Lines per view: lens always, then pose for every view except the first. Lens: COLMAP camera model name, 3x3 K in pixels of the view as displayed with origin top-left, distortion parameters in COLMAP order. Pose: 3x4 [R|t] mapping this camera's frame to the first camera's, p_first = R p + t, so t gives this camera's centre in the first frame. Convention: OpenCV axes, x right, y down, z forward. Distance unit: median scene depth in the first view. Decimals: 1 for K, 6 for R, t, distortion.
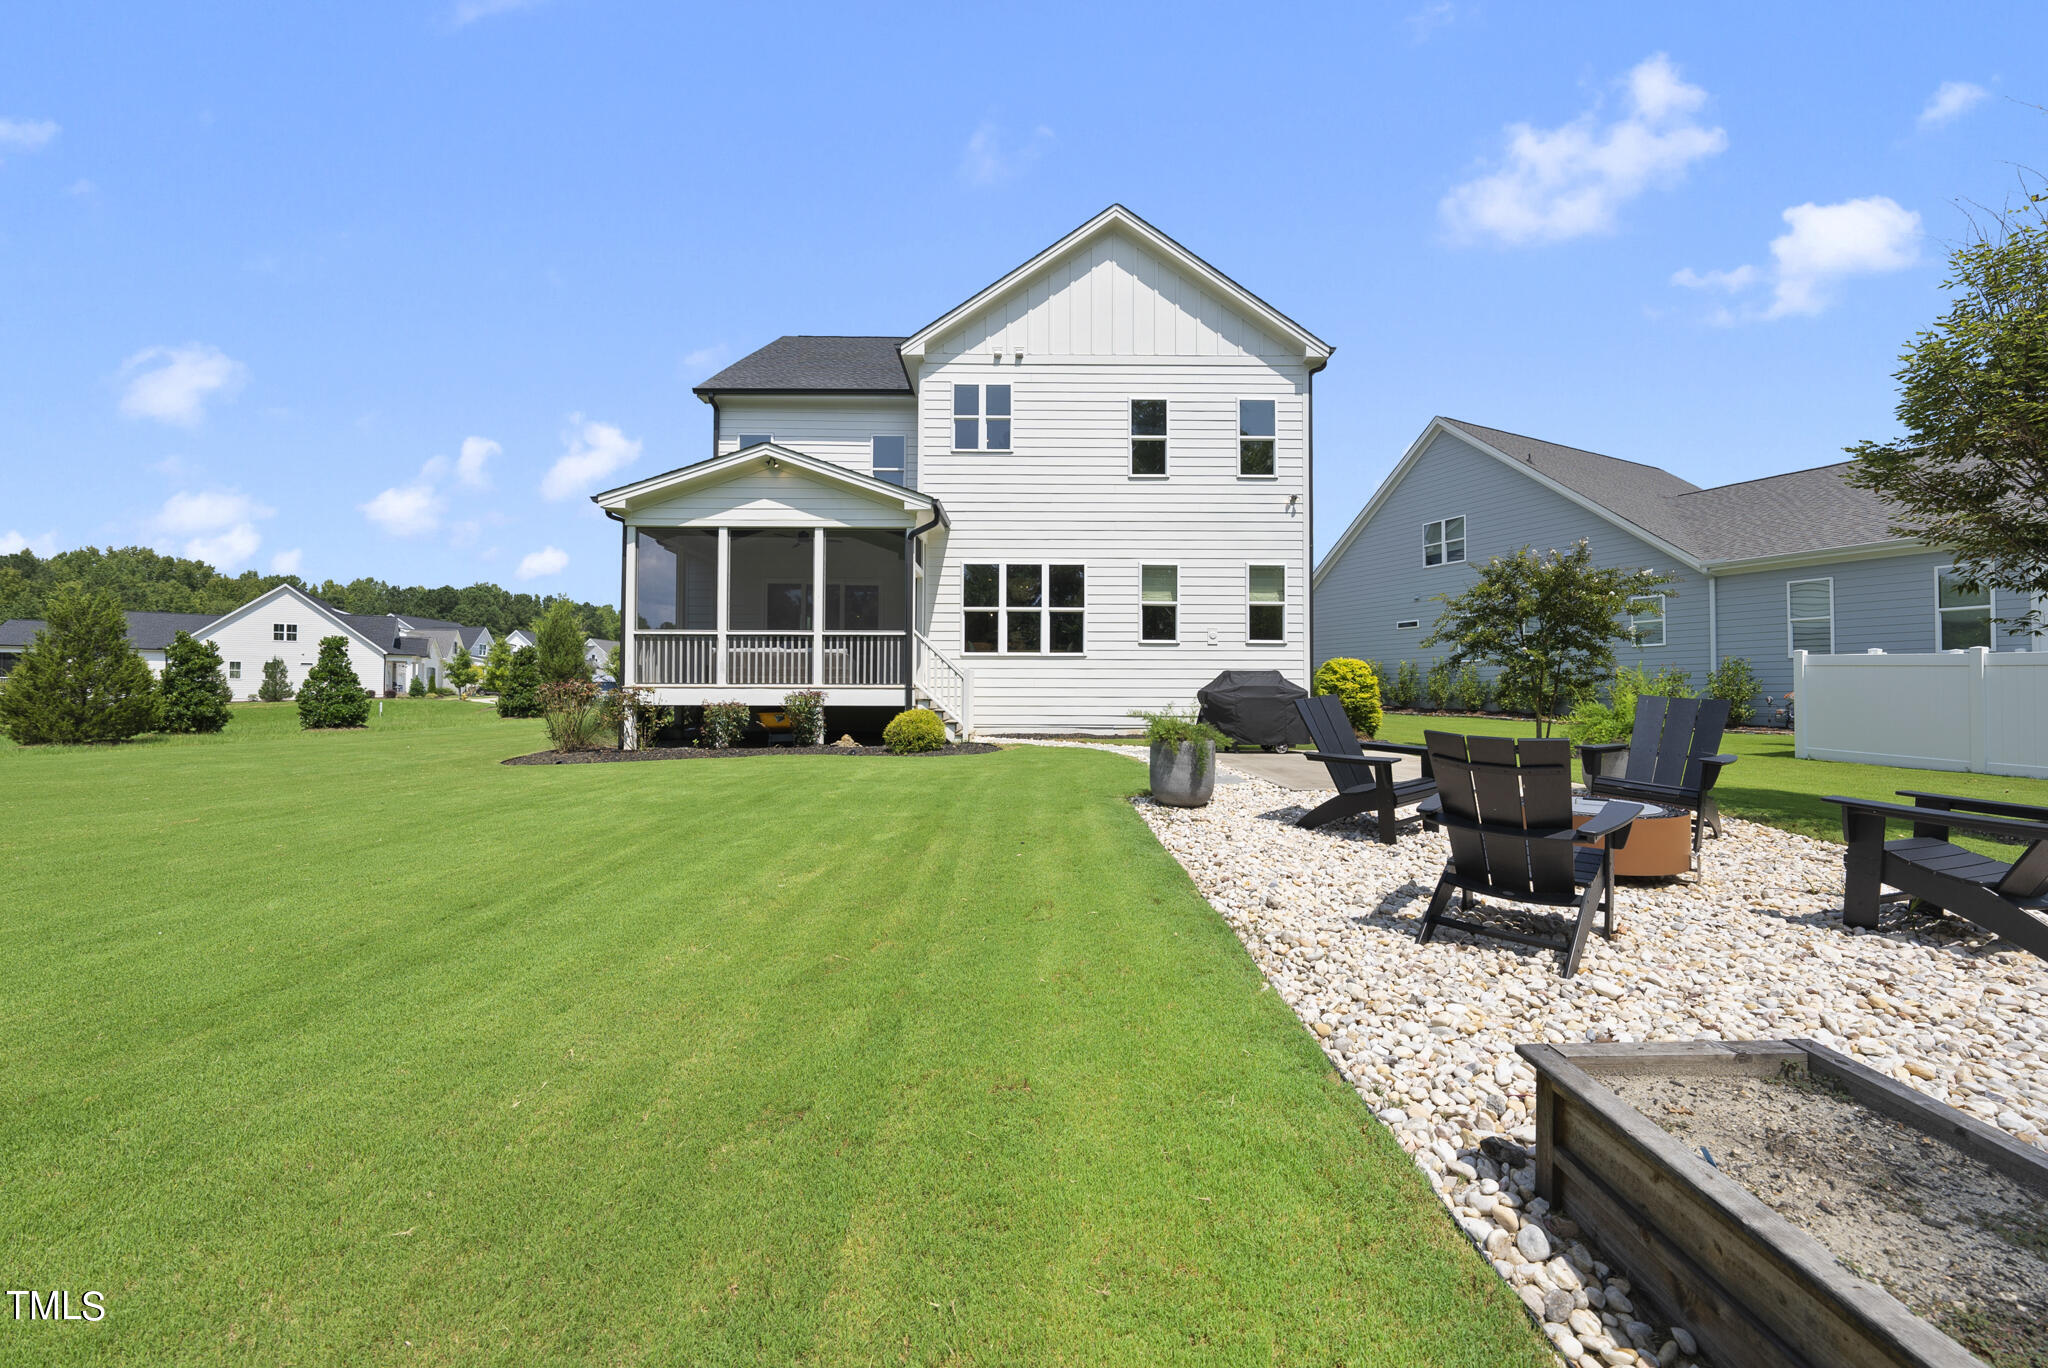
lens RADIAL K [[741.8, 0, 1015.2], [0, 741.8, 682.8], [0, 0, 1]] dist [-0.008919, -0.000005]
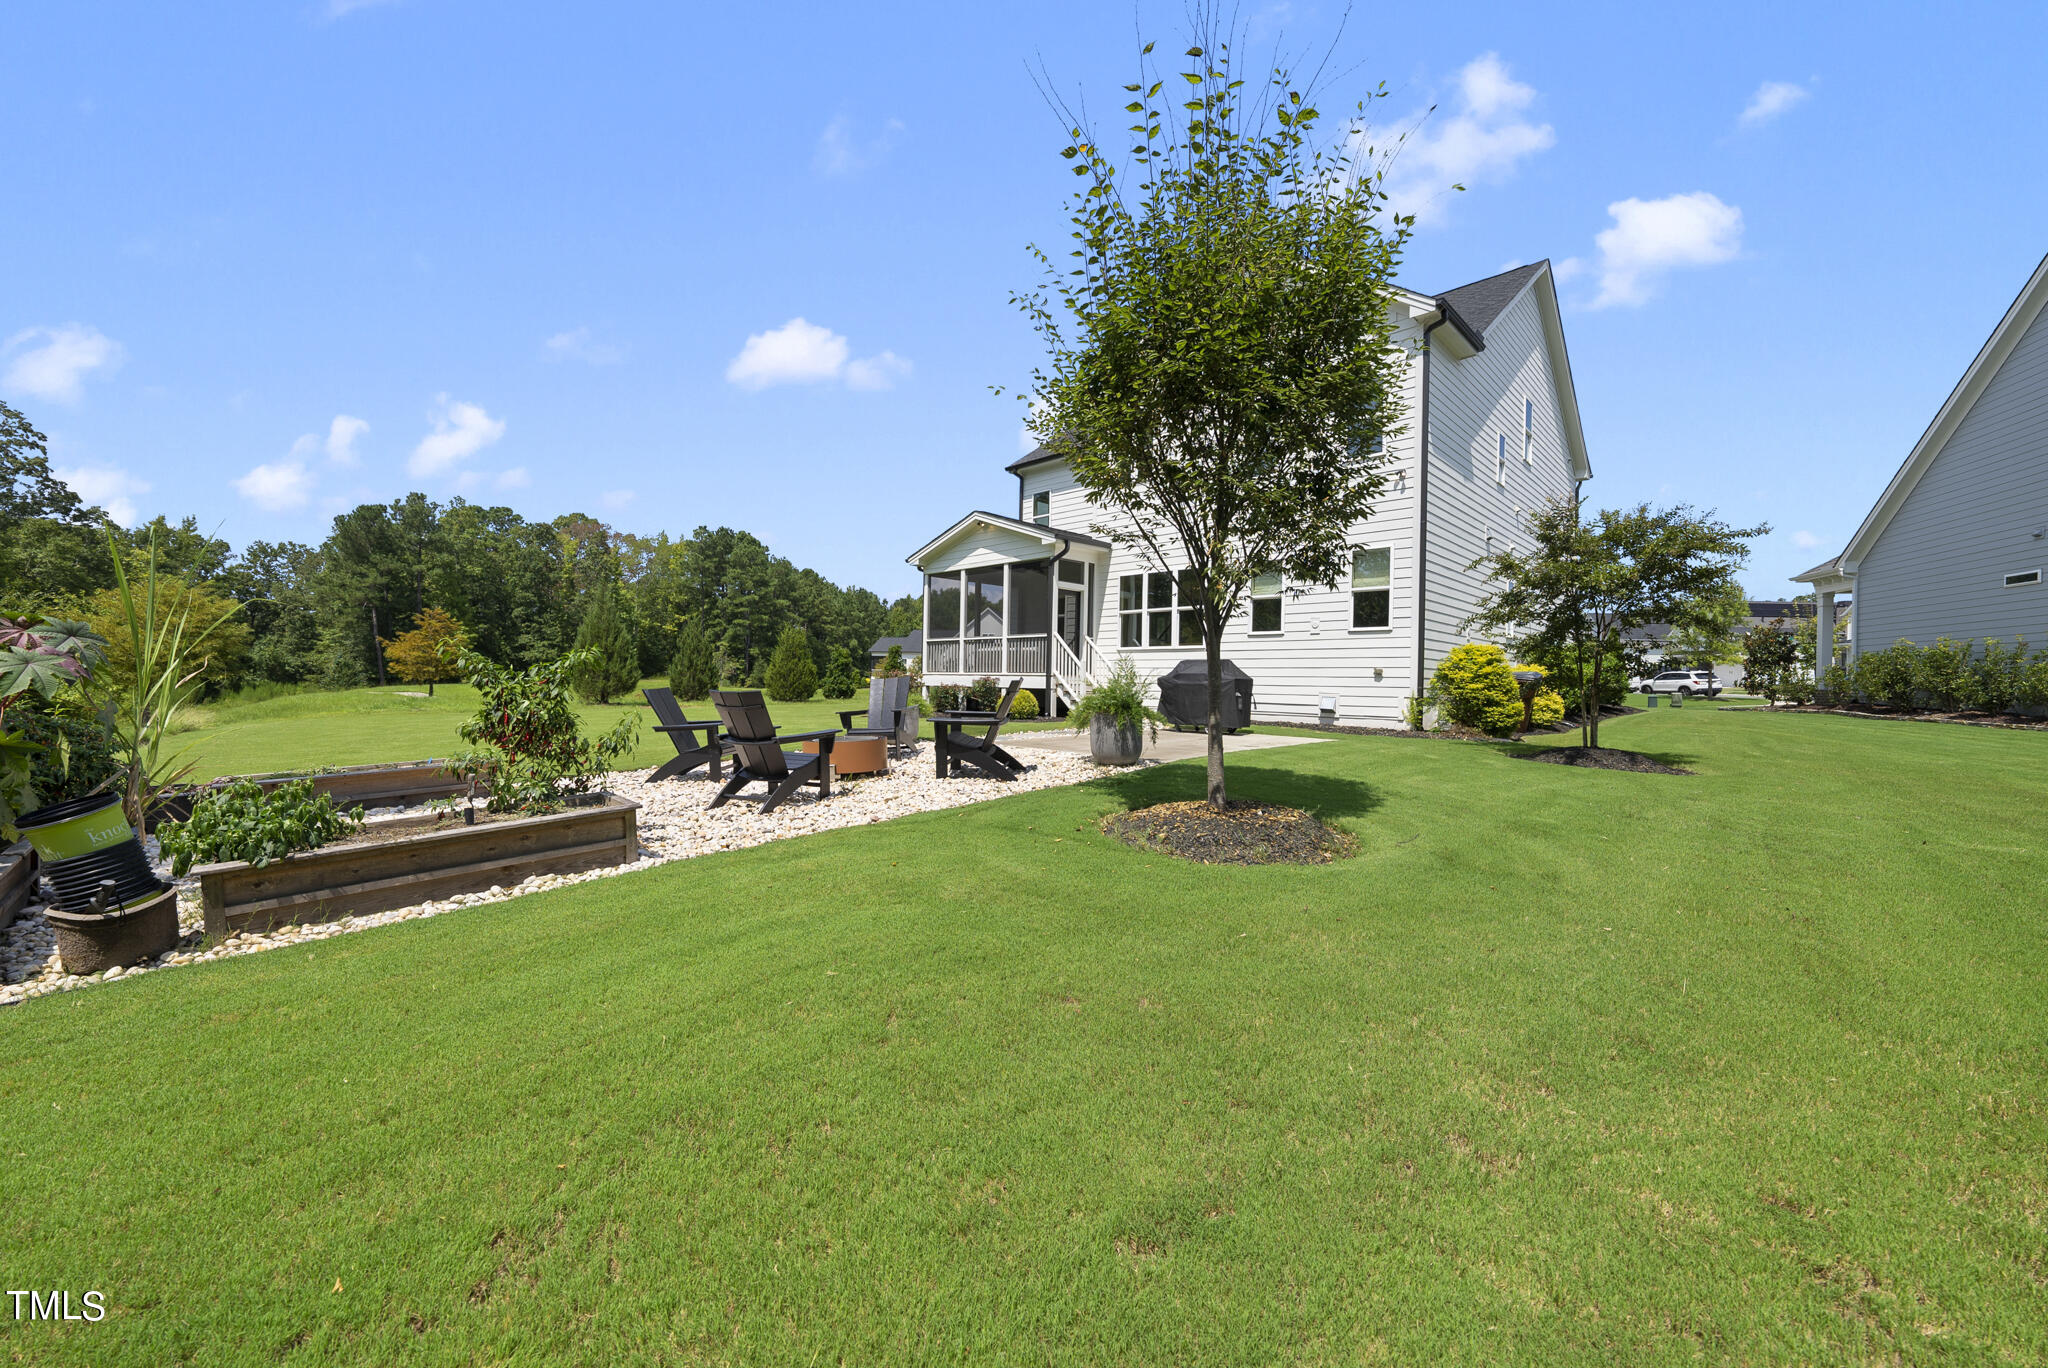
lens RADIAL K [[741.8, 0, 1030.5], [0, 741.8, 675.4], [0, 0, 1]] dist [-0.008919, -0.000005]
pose [[0.706566, 0.004187, -0.707635, 0.705334], [-0.003500, 0.999991, 0.002421, 0.004000], [0.707639, 0.000766, 0.706574, 0.014723]]
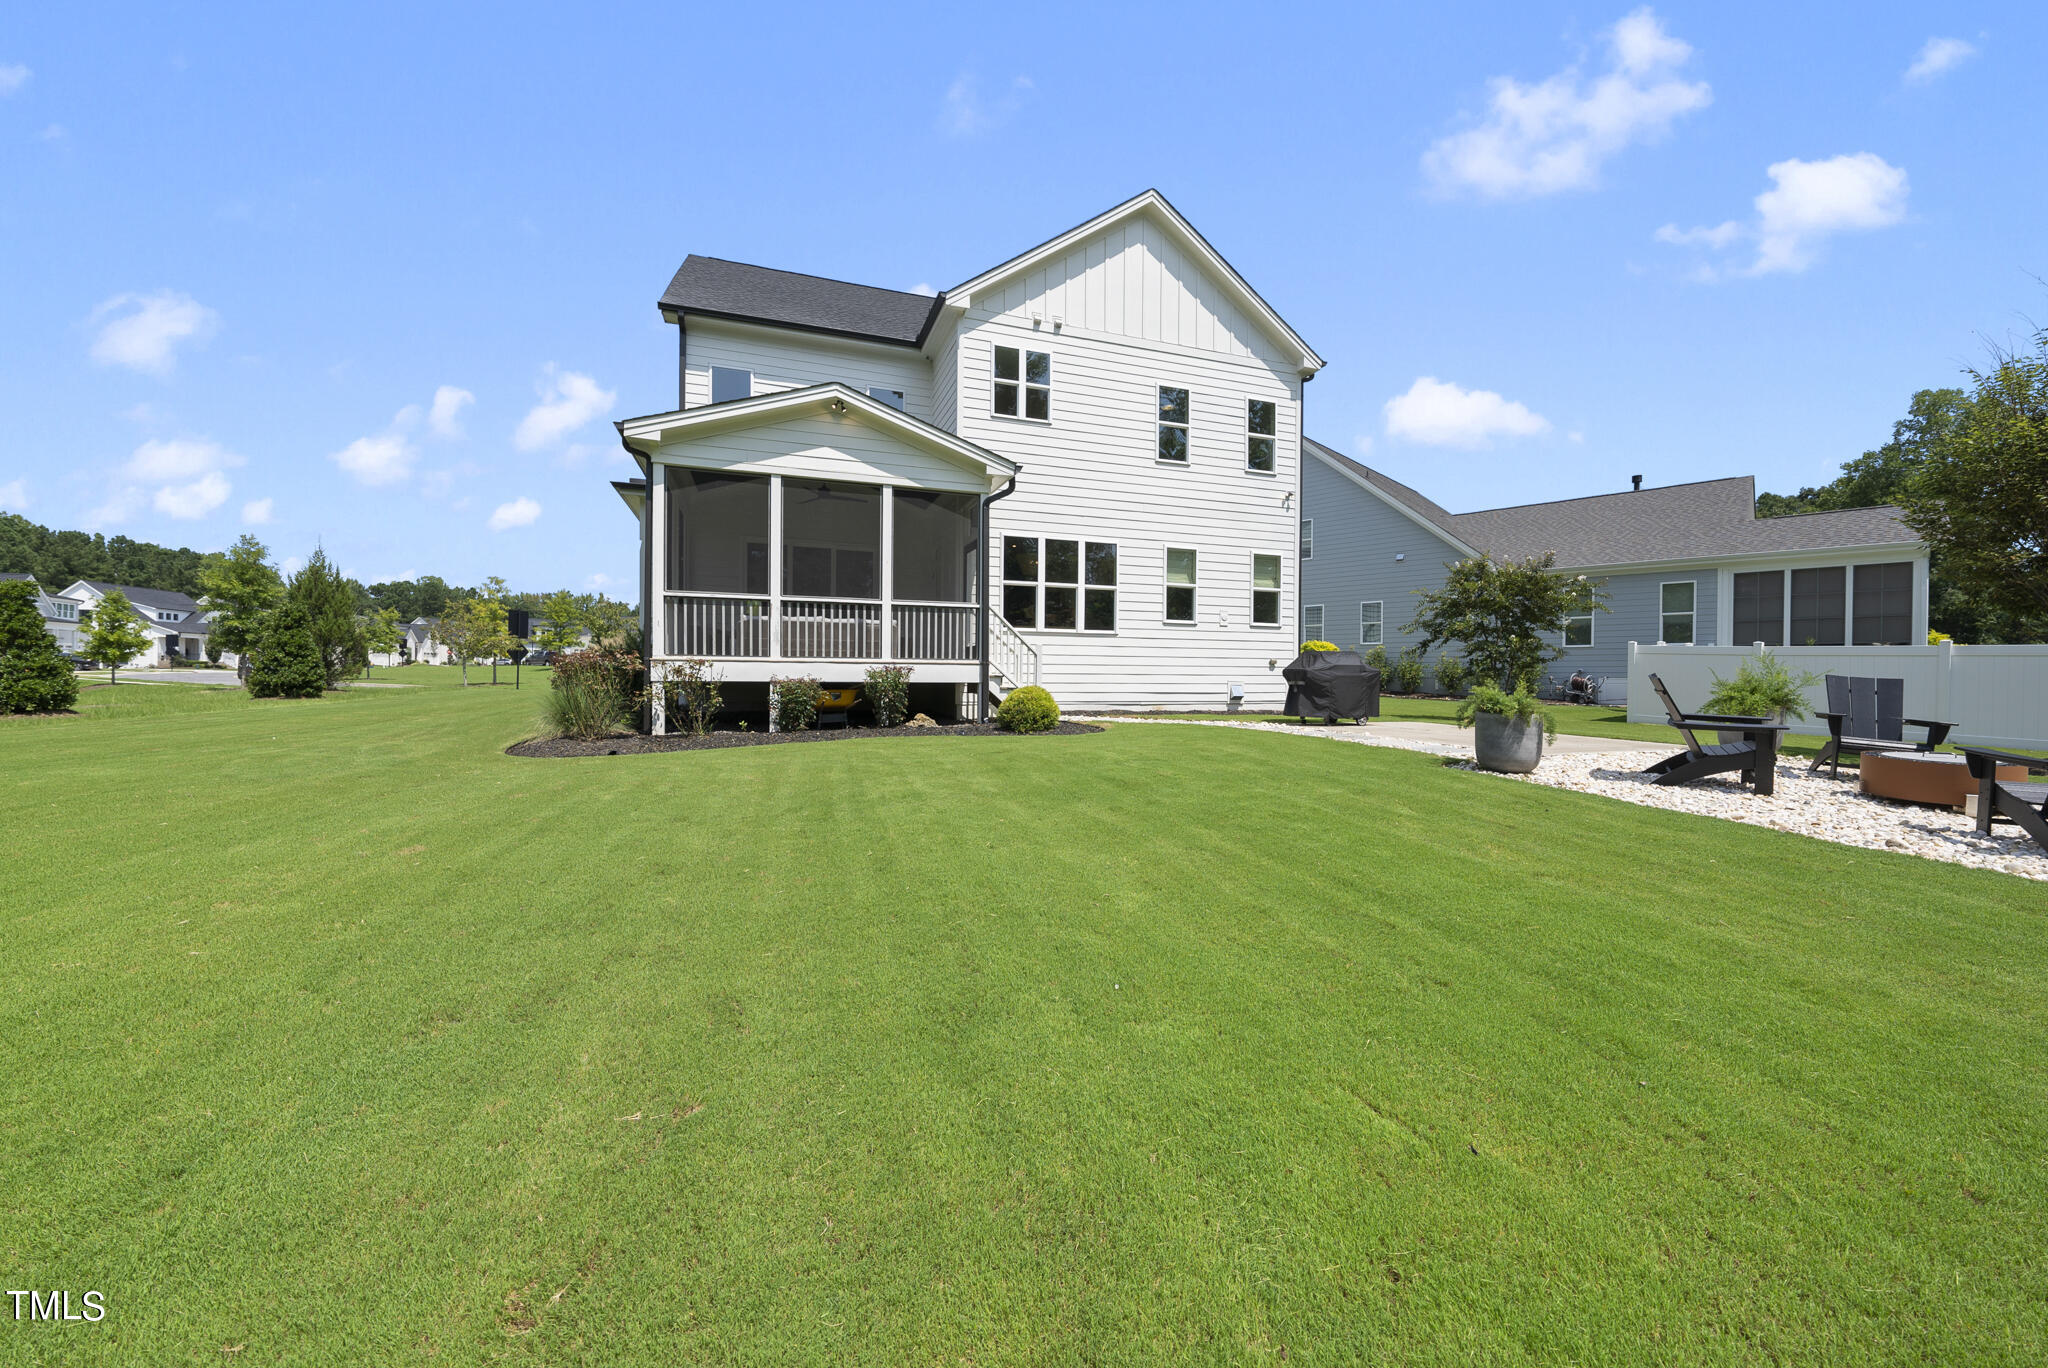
lens RADIAL K [[741.8, 0, 1014.8], [0, 741.8, 682.0], [0, 0, 1]] dist [-0.008919, -0.000005]
pose [[0.946878, 0.001223, 0.321591, -0.365027], [-0.010713, 0.999558, 0.027742, 0.003116], [-0.321415, -0.029713, 0.946472, 0.079139]]
